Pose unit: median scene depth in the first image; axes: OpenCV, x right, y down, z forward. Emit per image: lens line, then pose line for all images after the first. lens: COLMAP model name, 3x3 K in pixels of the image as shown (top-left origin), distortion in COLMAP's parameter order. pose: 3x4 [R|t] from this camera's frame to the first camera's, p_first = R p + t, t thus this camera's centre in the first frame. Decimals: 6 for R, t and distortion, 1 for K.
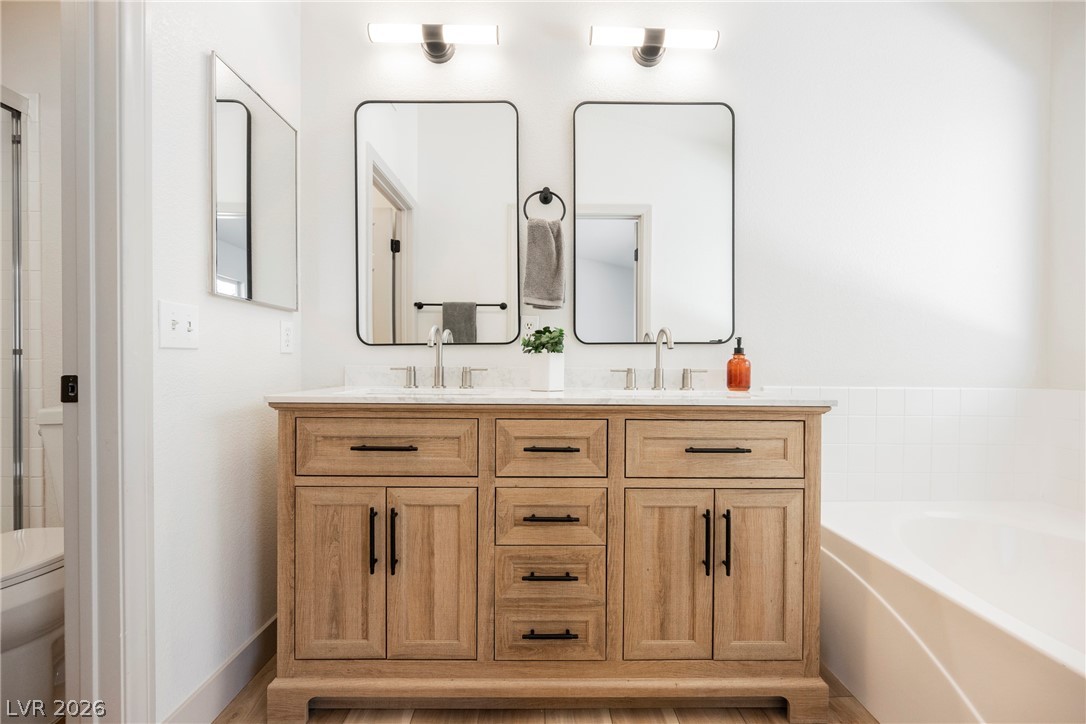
lens RADIAL K [[421.0, 0, 550.2], [0, 421.0, 362.9], [0, 0, 1]] dist [0.000945, -0.000171]
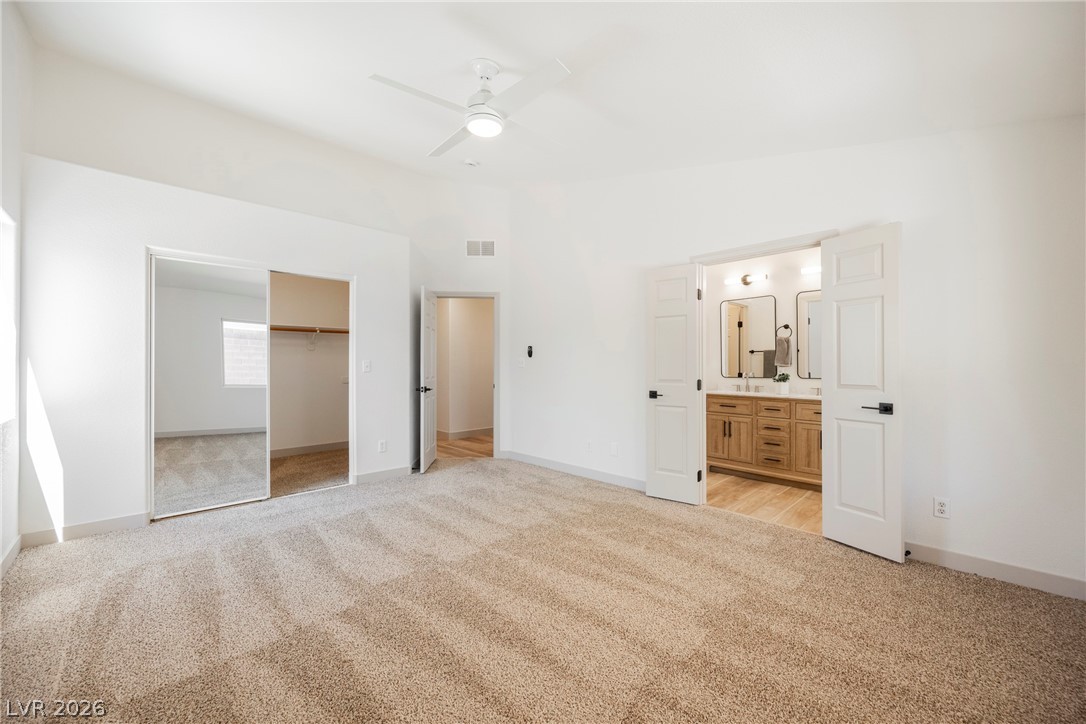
lens RADIAL K [[421.0, 0, 540.4], [0, 421.0, 364.5], [0, 0, 1]] dist [0.000945, -0.000171]
pose [[0.661902, -0.003979, -0.749579, 1.409698], [0.003346, 0.999992, -0.002354, -0.186101], [0.749583, -0.000950, 0.661910, -2.941863]]
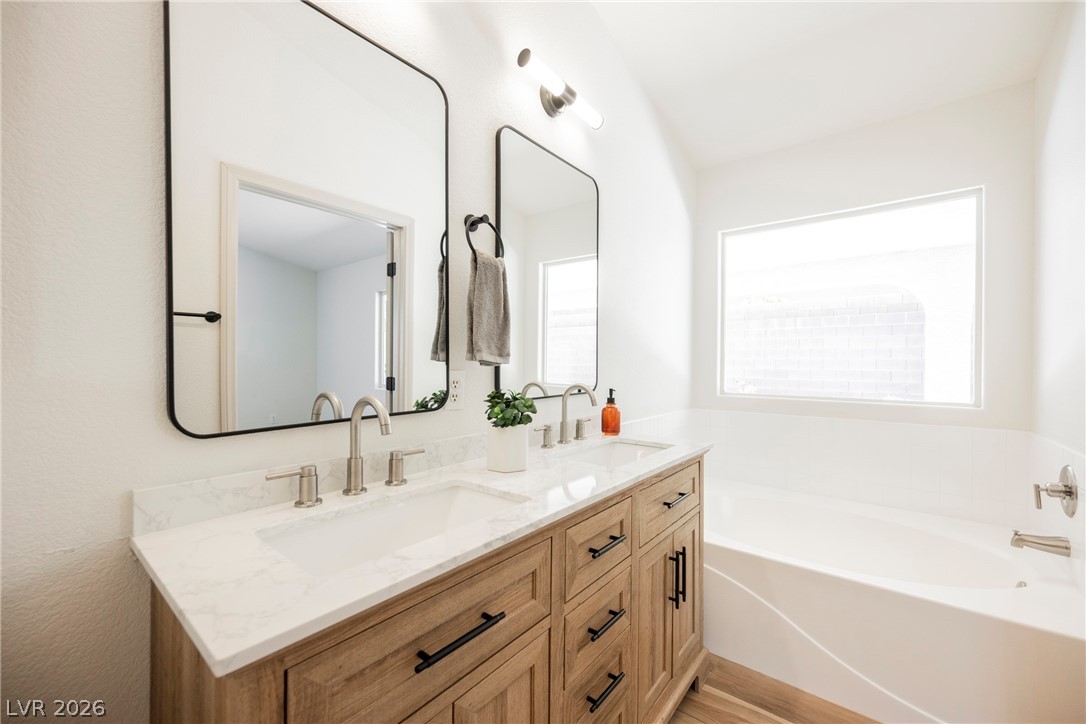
lens RADIAL K [[421.0, 0, 539.7], [0, 421.0, 364.1], [0, 0, 1]] dist [0.000945, -0.000171]
pose [[0.644771, -0.001064, 0.764375, -0.753074], [-0.005315, 0.999969, 0.005876, -0.178286], [-0.764358, -0.007851, 0.644745, 0.530757]]
